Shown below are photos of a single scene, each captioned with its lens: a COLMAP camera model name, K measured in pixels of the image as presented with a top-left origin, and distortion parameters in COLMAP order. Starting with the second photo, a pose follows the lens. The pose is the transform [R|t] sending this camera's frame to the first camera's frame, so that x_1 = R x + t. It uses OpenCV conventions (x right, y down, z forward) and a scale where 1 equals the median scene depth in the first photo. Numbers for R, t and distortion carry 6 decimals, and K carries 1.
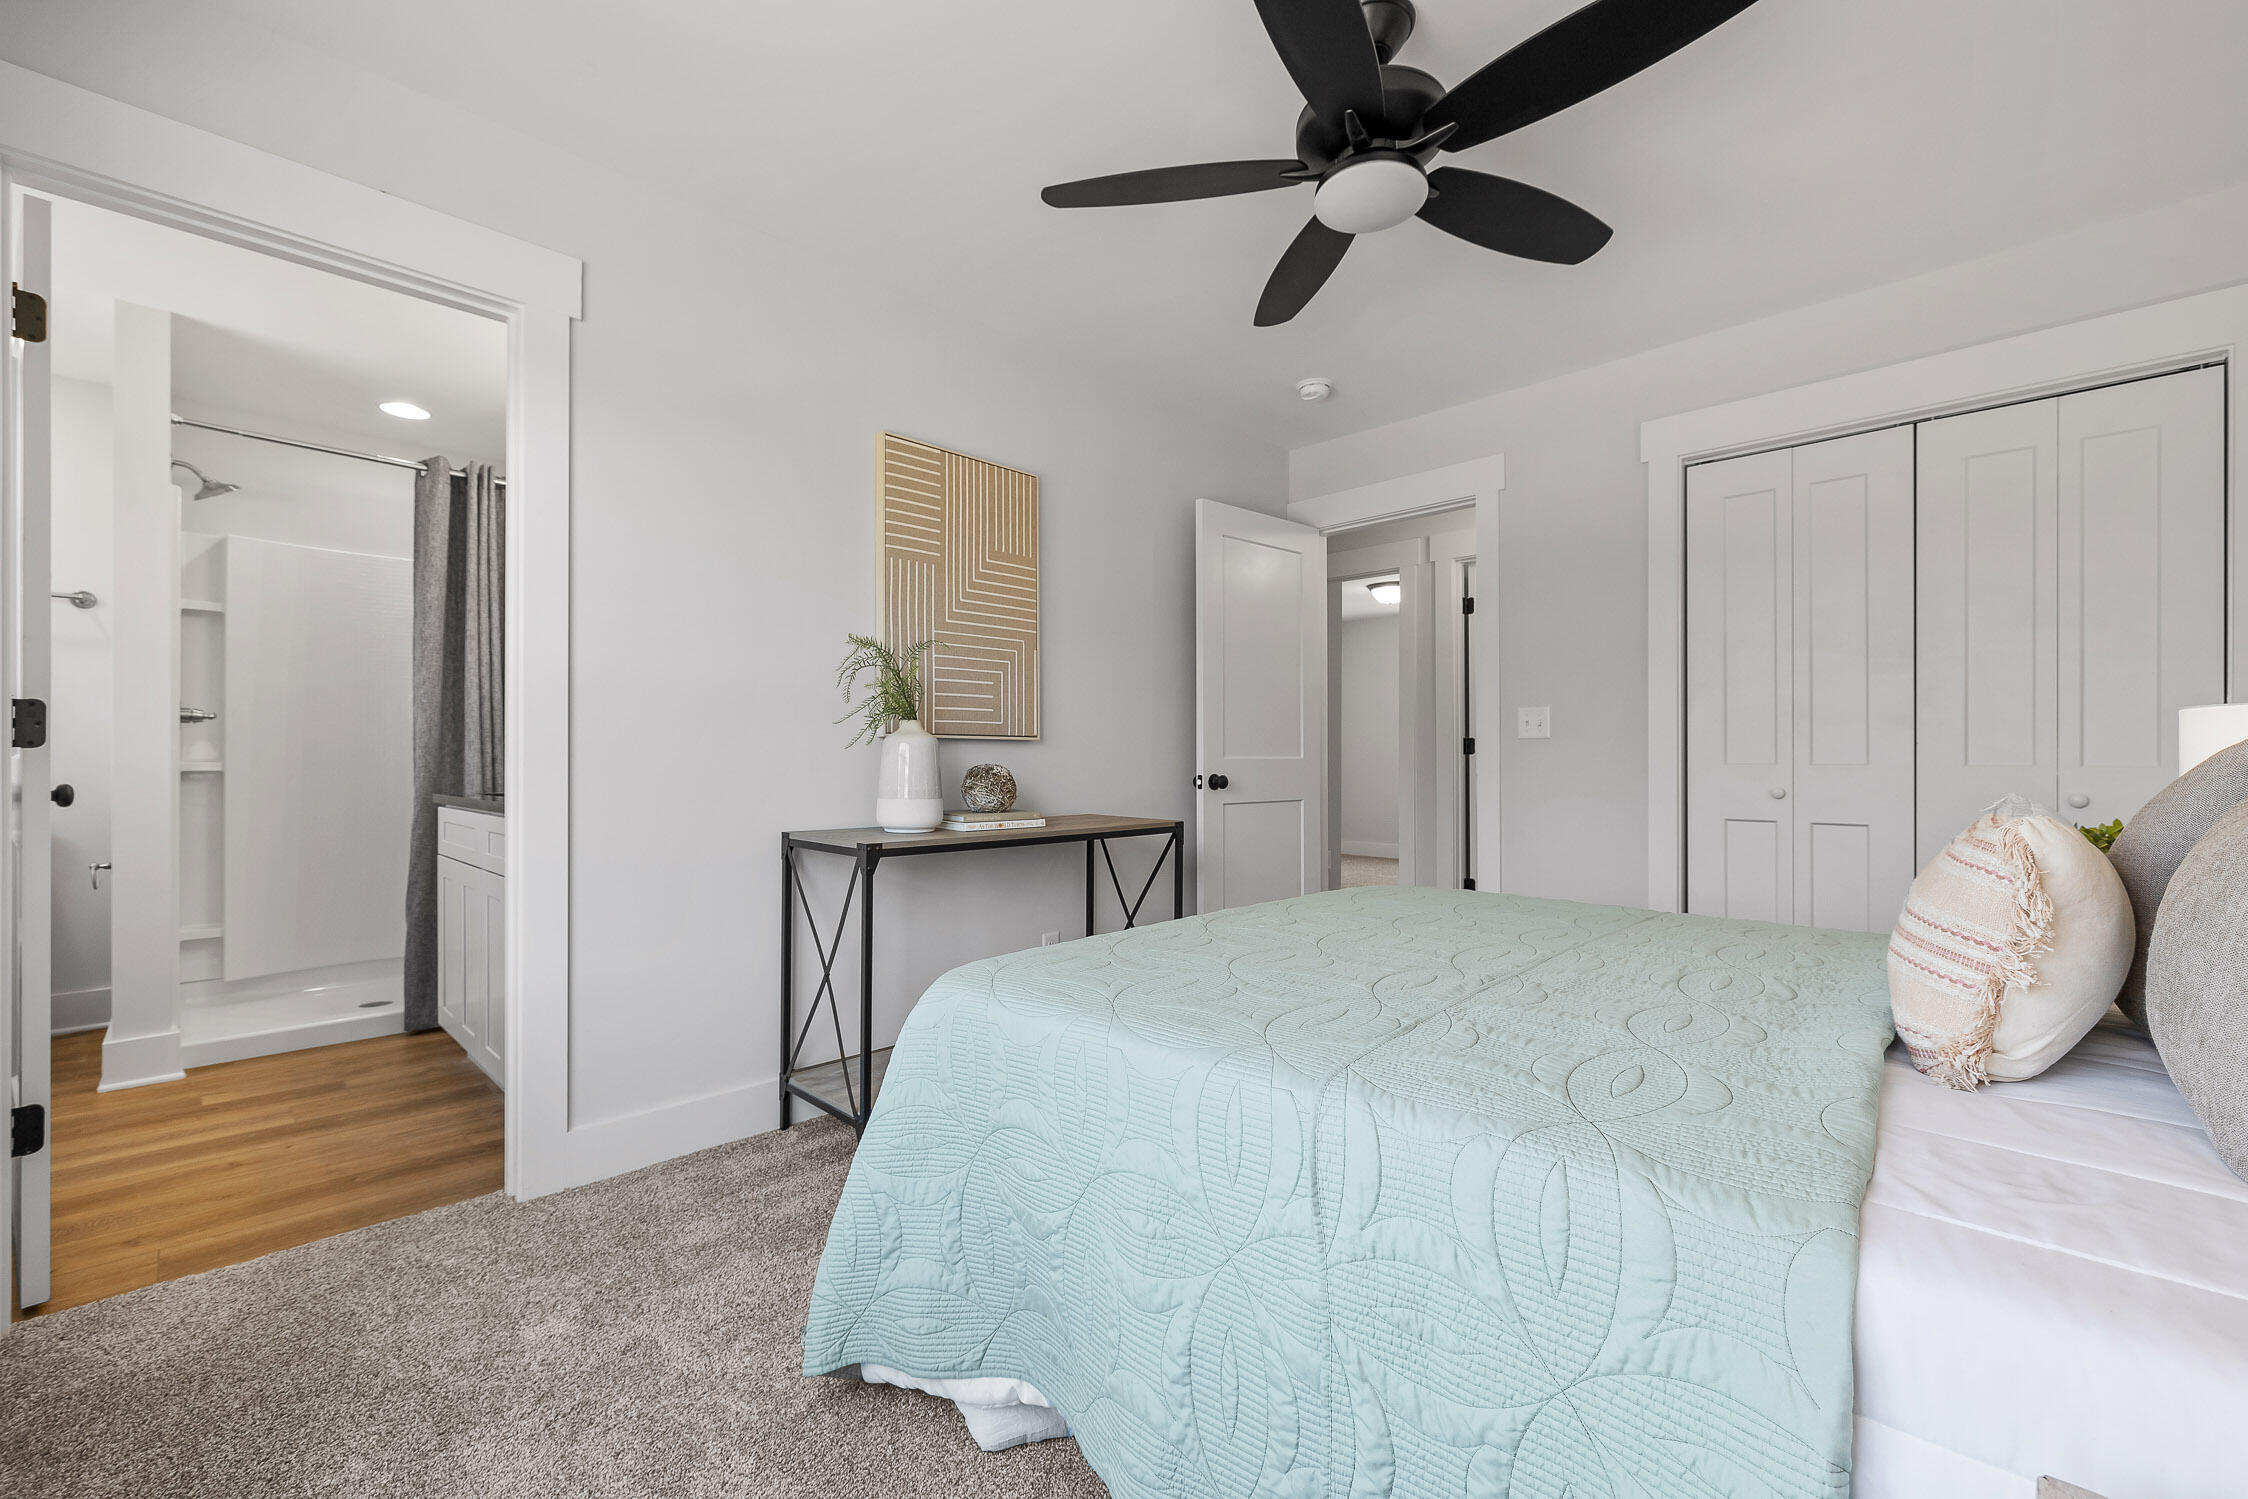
lens RADIAL K [[944.3, 0, 1120.8], [0, 944.3, 739.7], [0, 0, 1]] dist [0.000990, 0.000107]
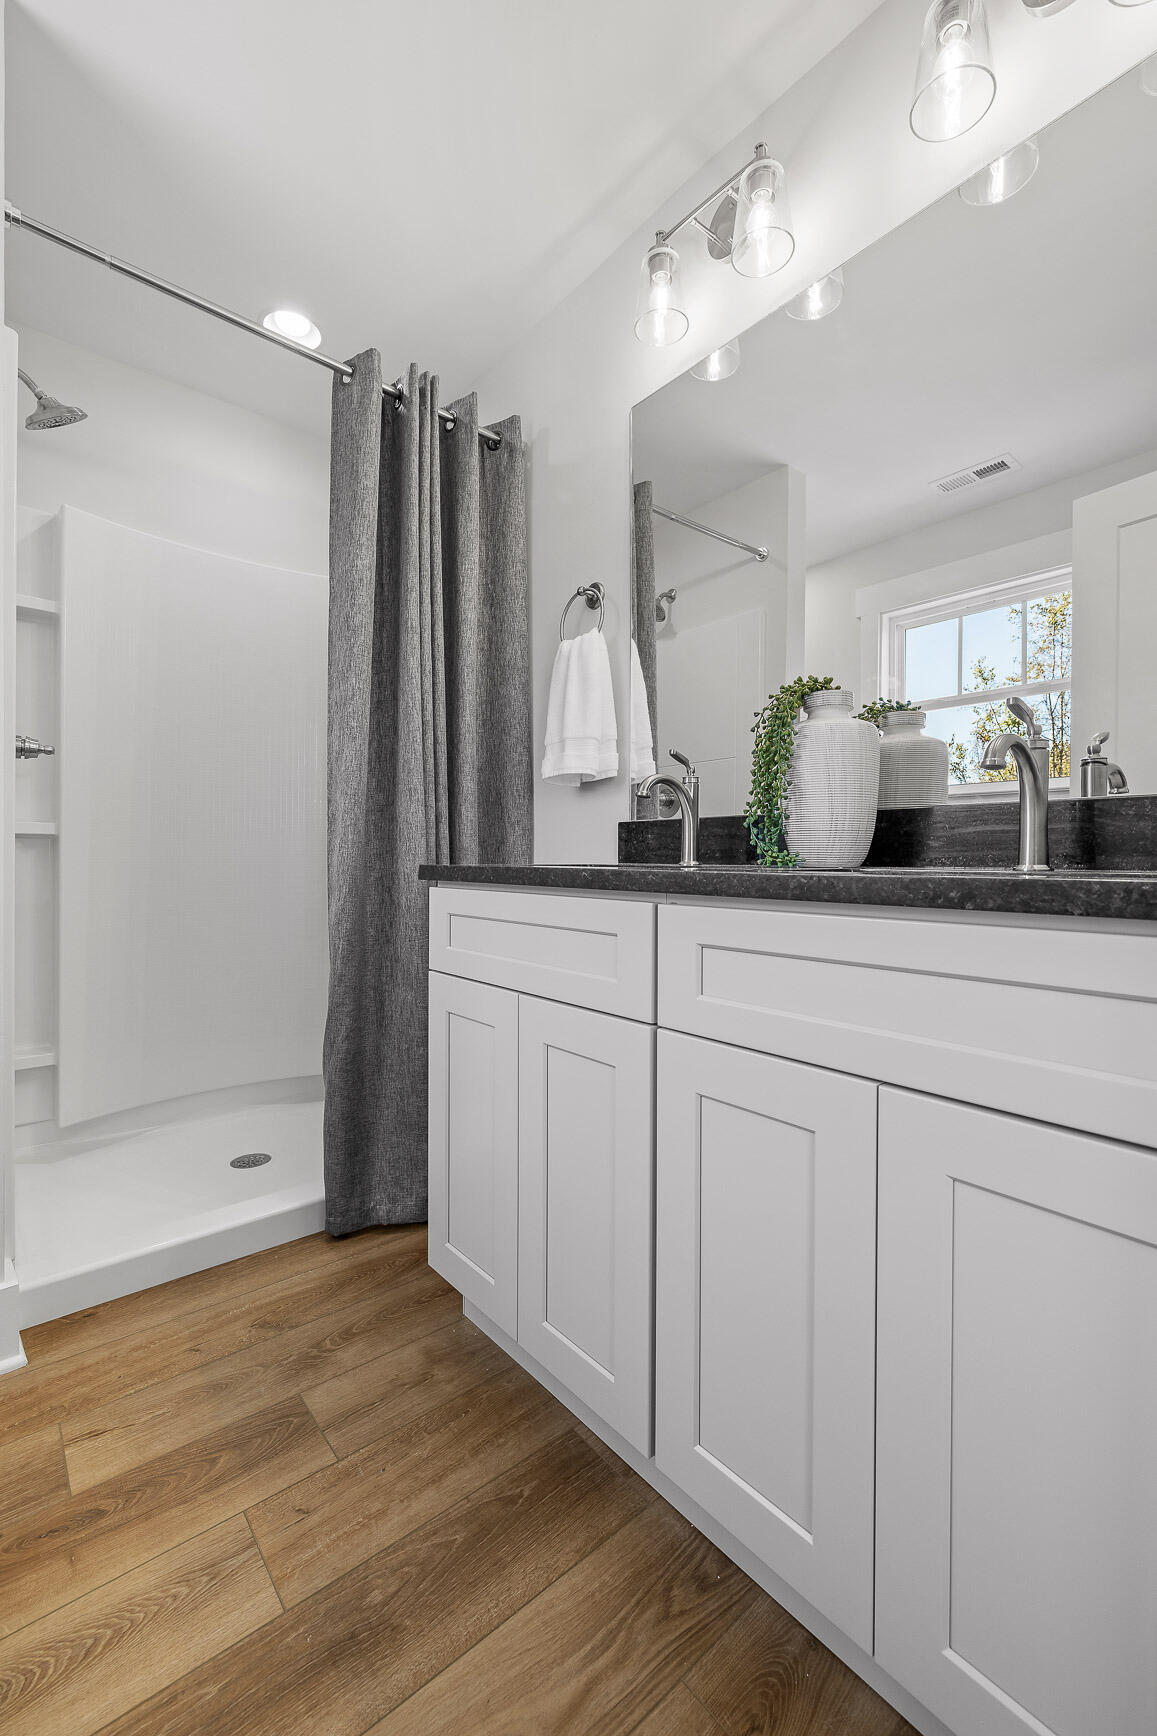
lens RADIAL K [[733.1, 0, 578.0], [0, 733.1, 850.9], [0, 0, 1]] dist [0.001648, 0.000002]
pose [[0.995266, 0.007442, -0.096907, -0.527723], [-0.007310, 0.999972, 0.001712, 0.044189], [0.096917, -0.000996, 0.995292, 0.507412]]
